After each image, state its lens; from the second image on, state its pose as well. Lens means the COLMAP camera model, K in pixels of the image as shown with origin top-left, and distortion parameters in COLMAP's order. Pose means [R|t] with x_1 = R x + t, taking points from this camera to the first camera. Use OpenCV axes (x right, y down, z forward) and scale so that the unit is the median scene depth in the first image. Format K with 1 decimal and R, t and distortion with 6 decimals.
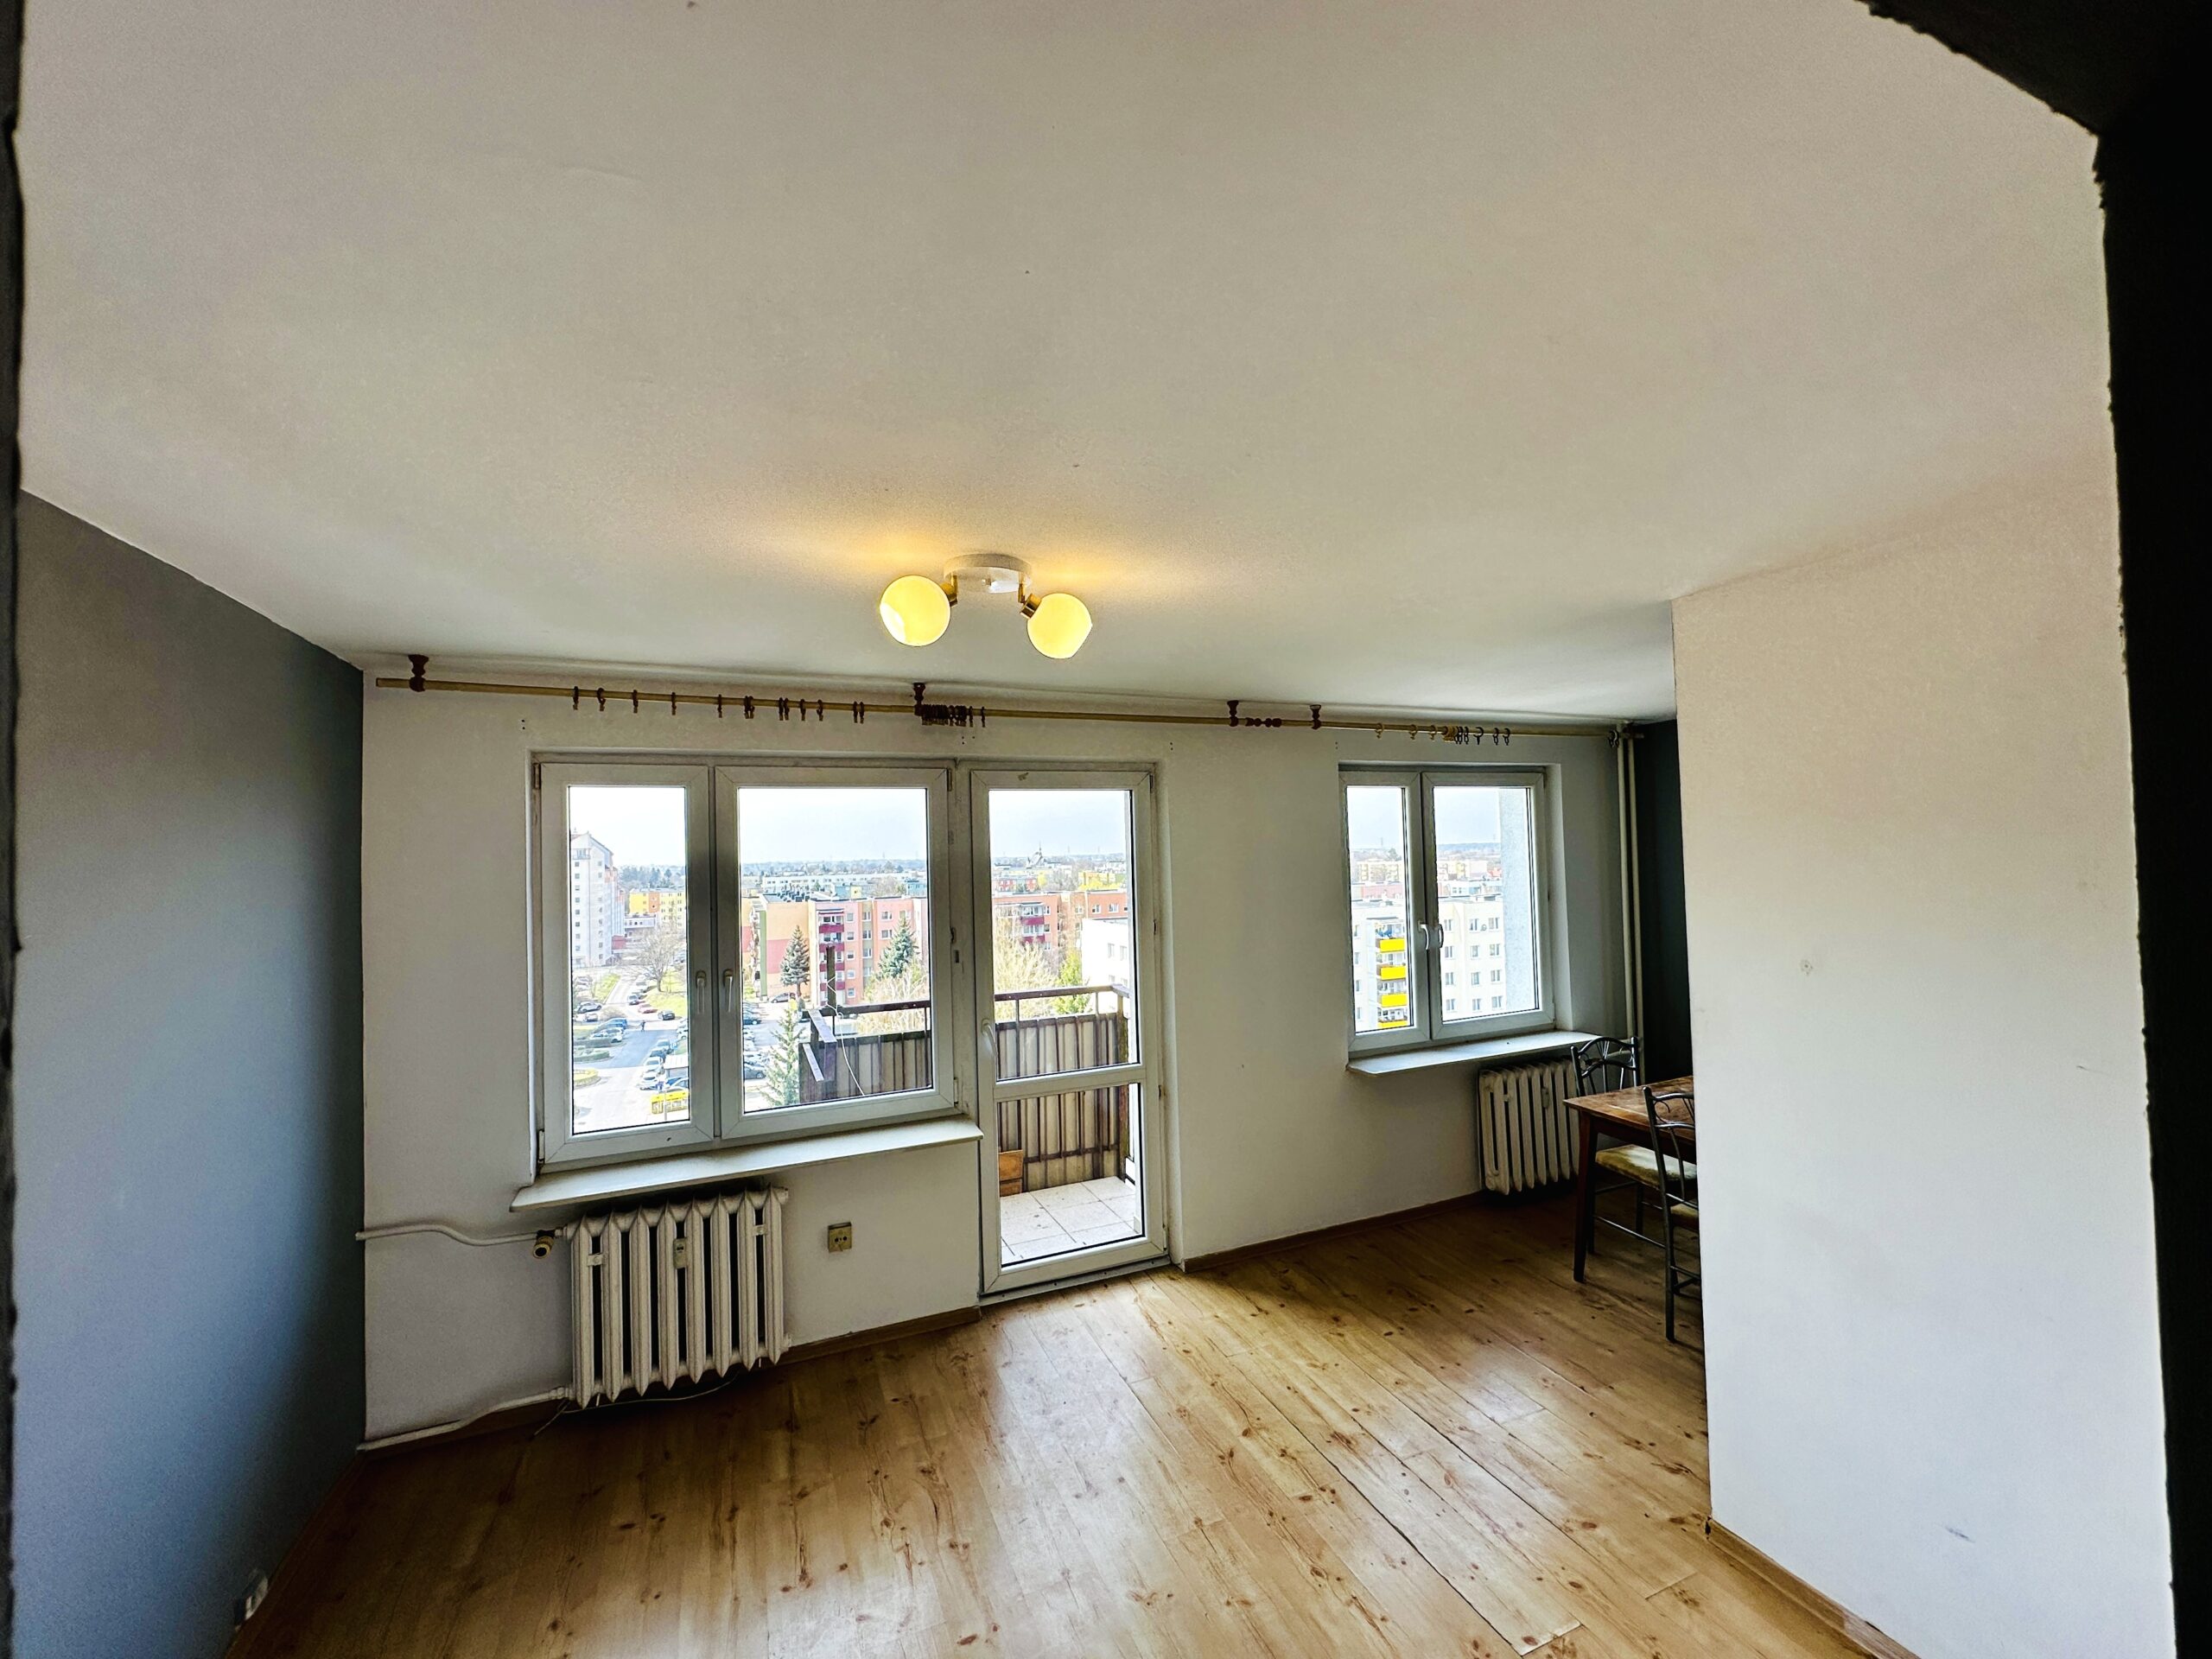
lens RADIAL K [[883.0, 0, 1102.8], [0, 883.0, 819.6], [0, 0, 1]] dist [-0.004099, 0.001202]
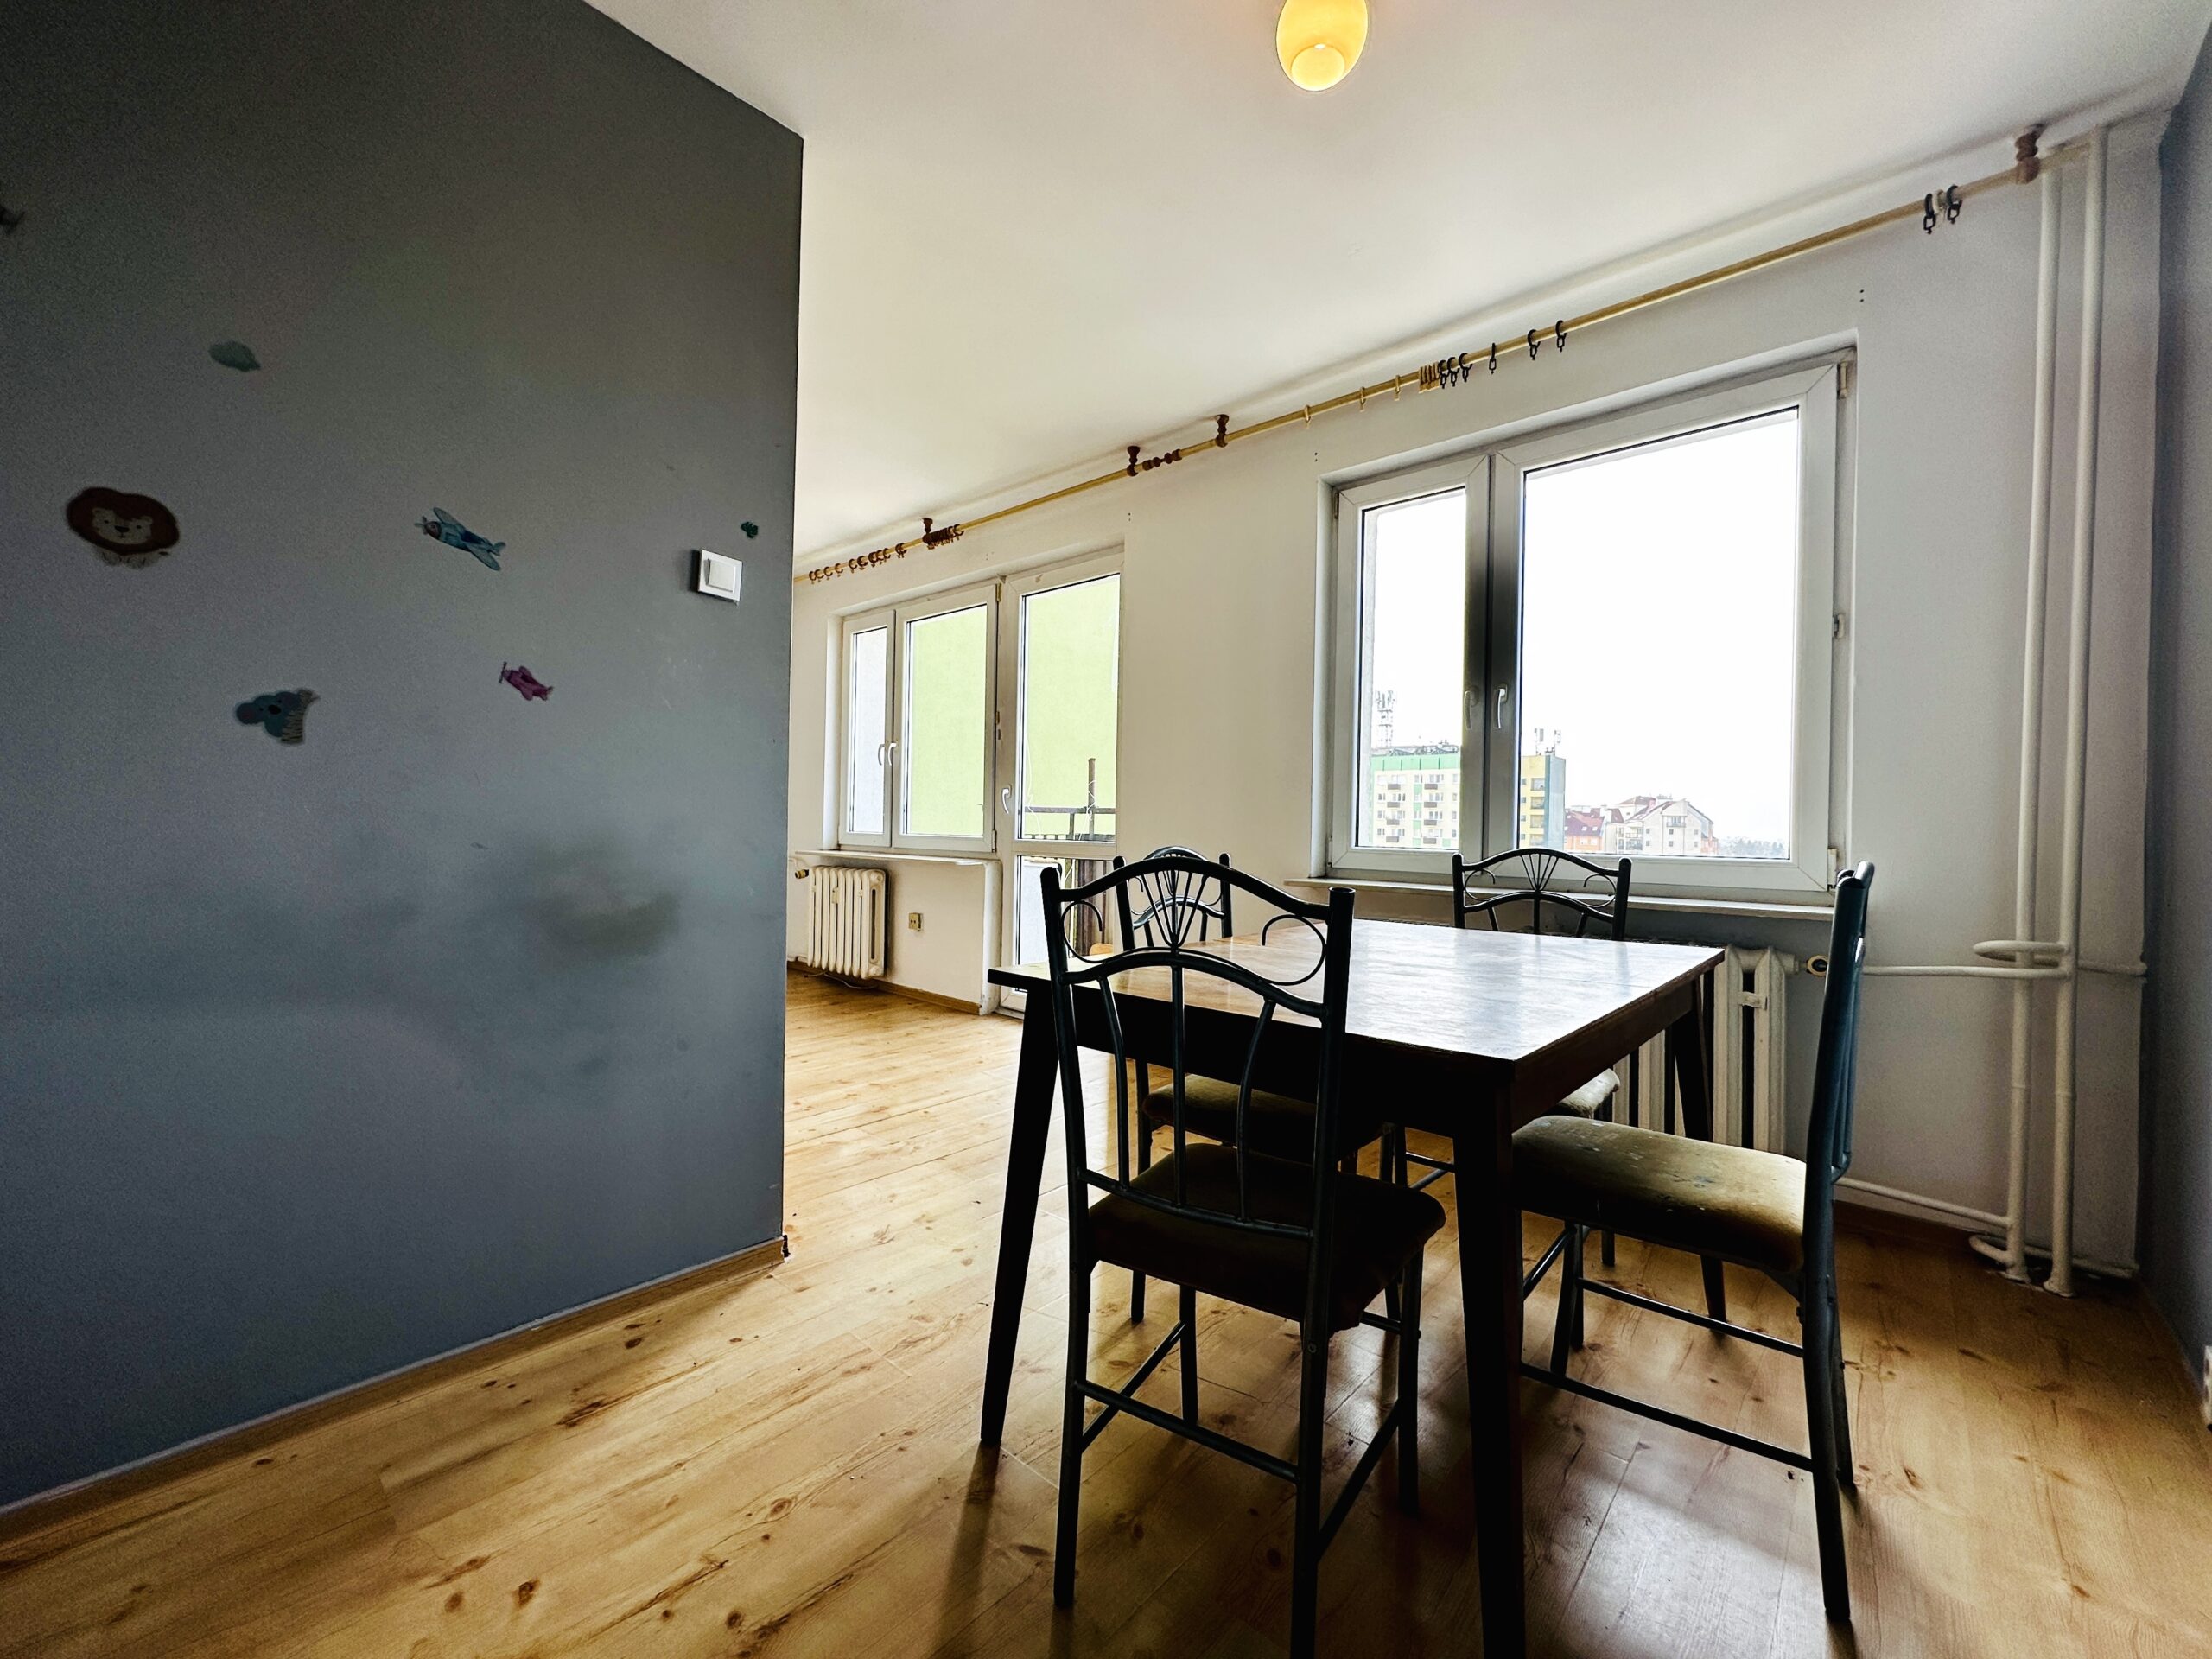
lens RADIAL K [[883.0, 0, 1125.5], [0, 883.0, 826.9], [0, 0, 1]] dist [-0.004099, 0.001202]
pose [[0.448293, 0.035228, -0.893192, 1.302631], [0.002180, 0.999177, 0.040502, 0.298171], [0.893884, -0.020104, 0.447847, 0.755802]]
